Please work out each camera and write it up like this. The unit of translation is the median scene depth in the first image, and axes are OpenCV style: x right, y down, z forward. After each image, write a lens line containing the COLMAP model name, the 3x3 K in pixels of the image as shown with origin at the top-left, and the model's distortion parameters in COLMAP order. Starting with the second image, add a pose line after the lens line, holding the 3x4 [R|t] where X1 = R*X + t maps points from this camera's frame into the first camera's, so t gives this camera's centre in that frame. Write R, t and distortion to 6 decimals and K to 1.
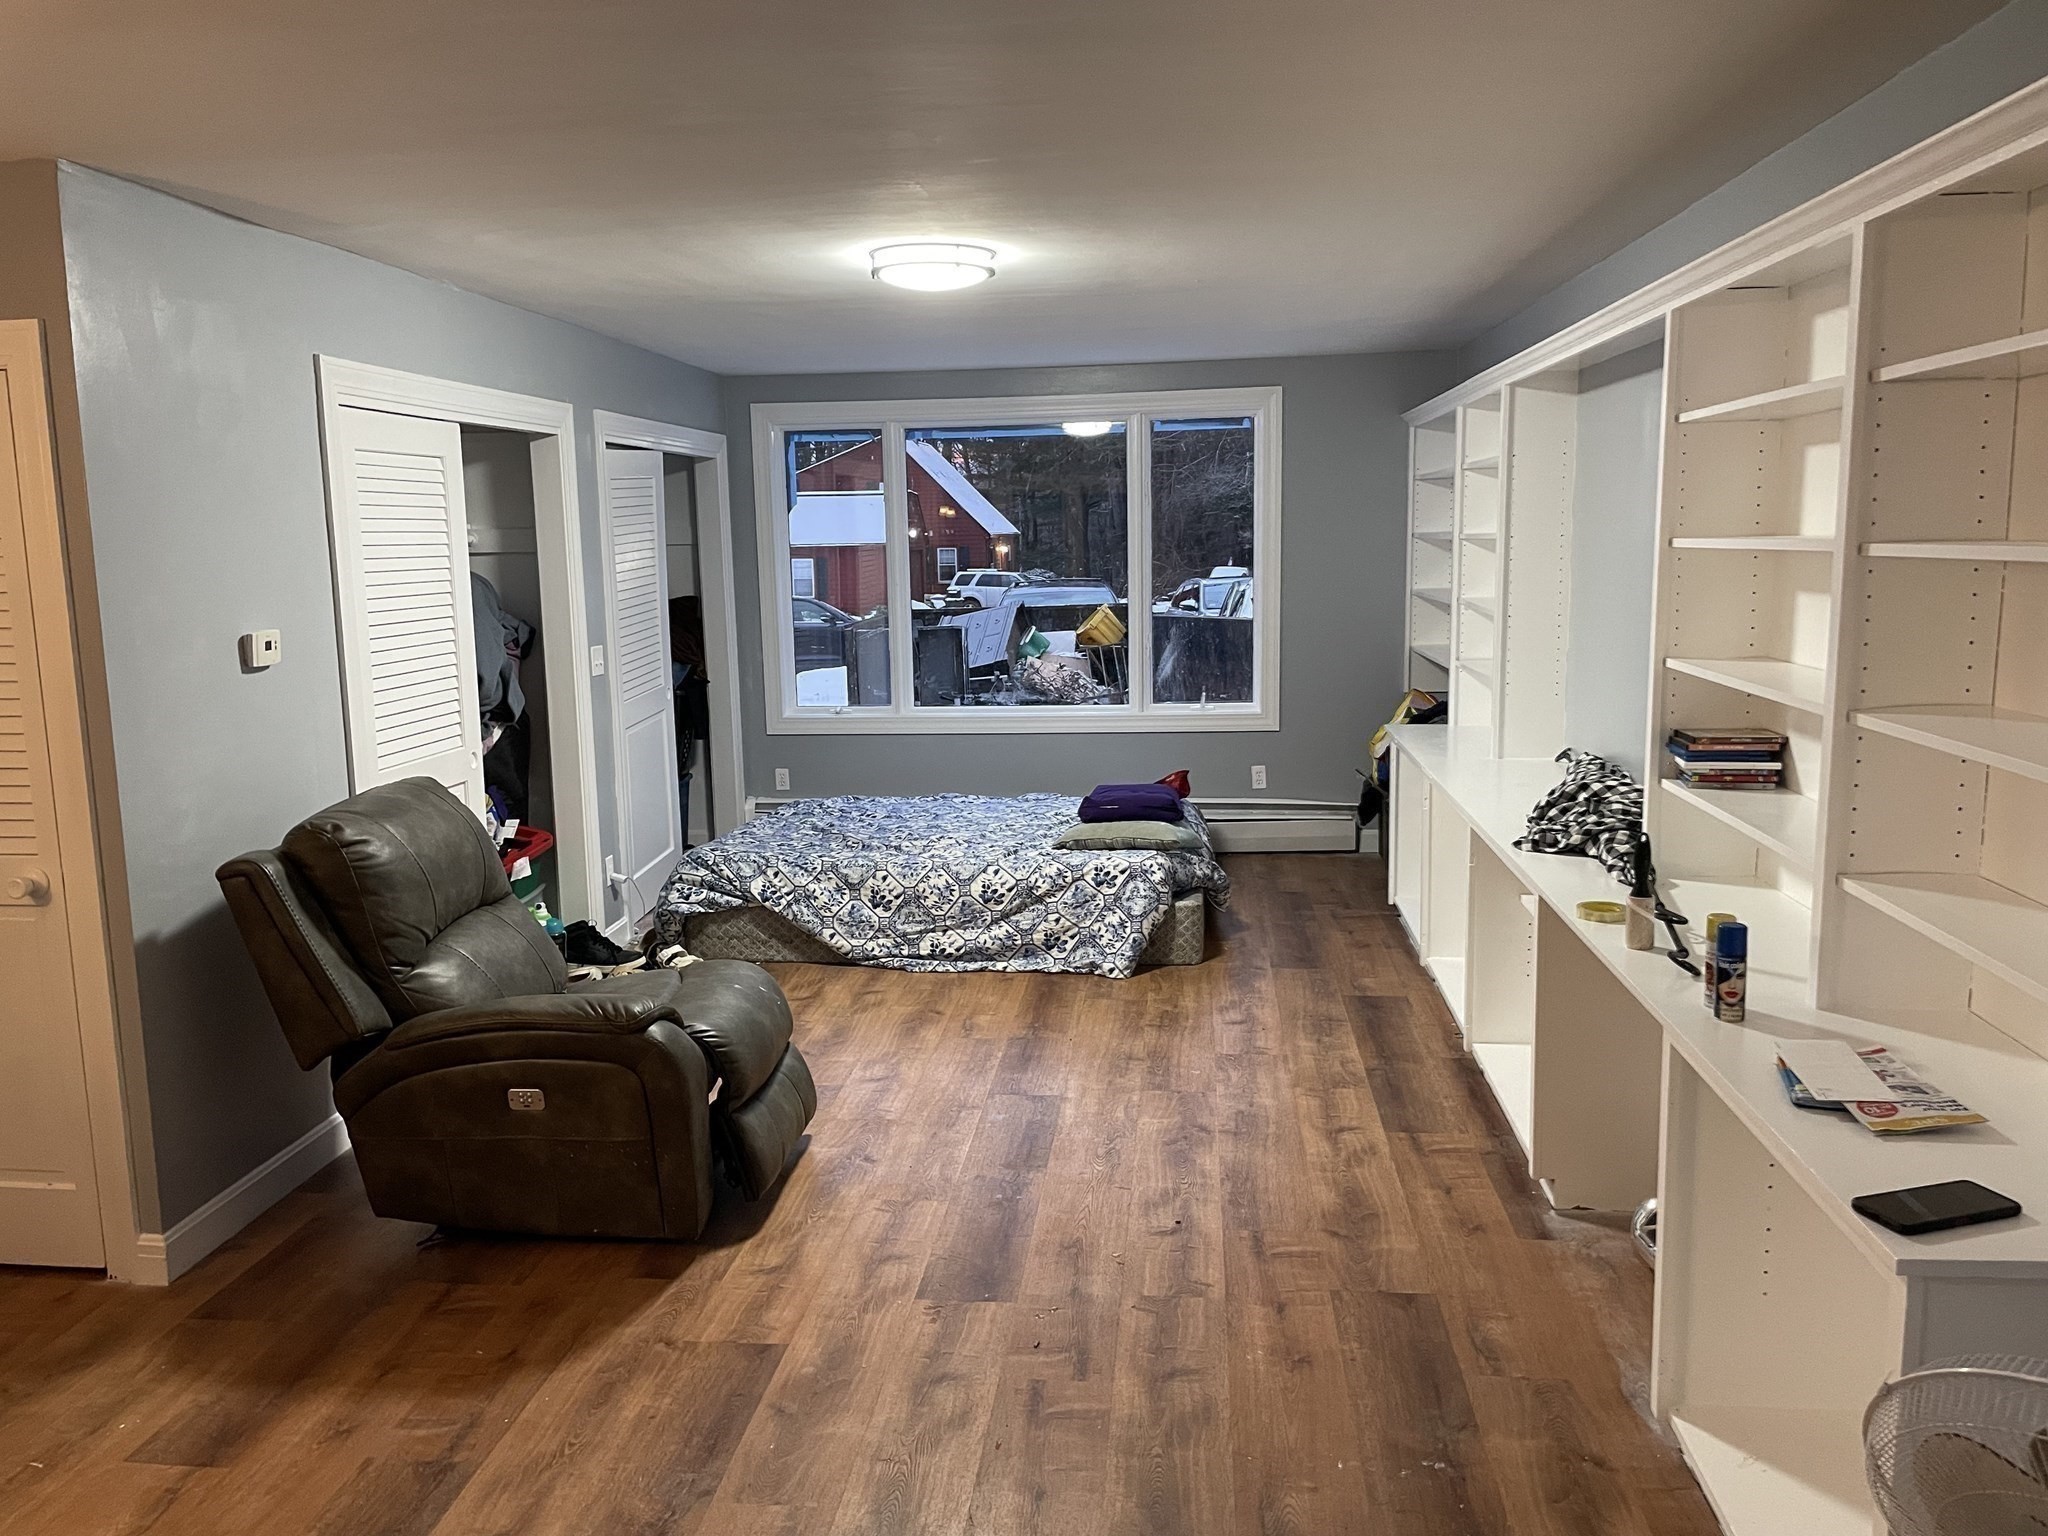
lens RADIAL K [[1547.4, 0, 1027.7], [0, 1547.4, 775.3], [0, 0, 1]] dist [0.097431, -0.137320]
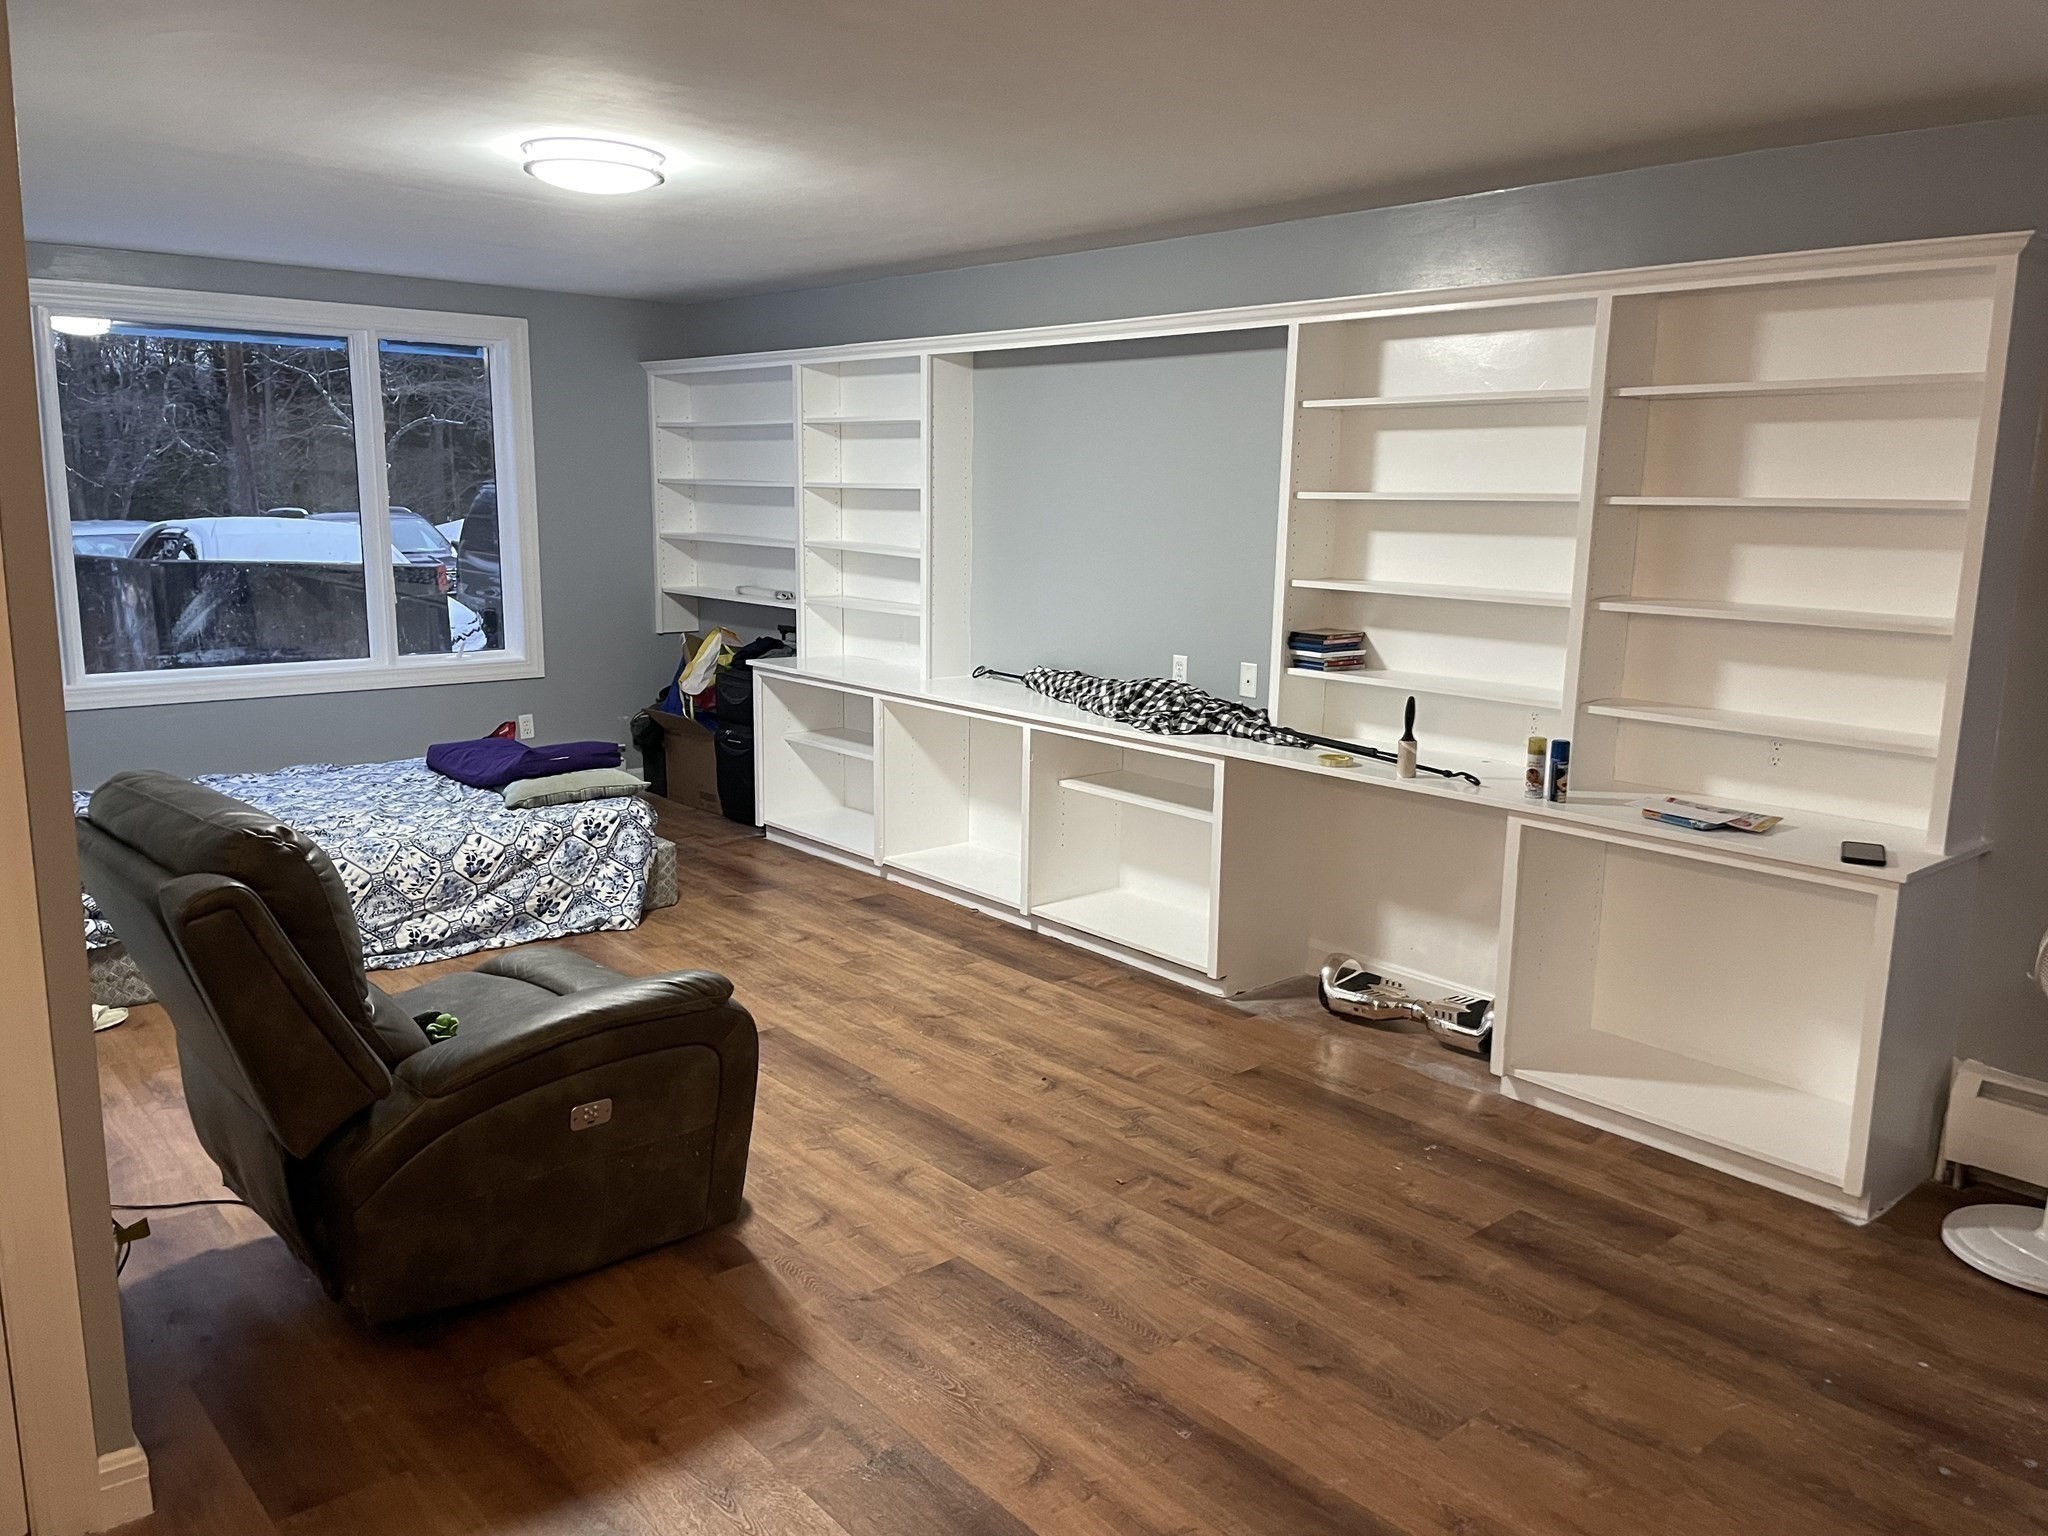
lens RADIAL K [[1529.9, 0, 1024.4], [0, 1529.9, 807.3], [0, 0, 1]] dist [0.135319, -0.134970]
pose [[0.675737, -0.120623, 0.727207, -0.464571], [0.085280, 0.992689, 0.085415, -0.006879], [-0.732193, 0.004298, 0.681083, 0.154559]]
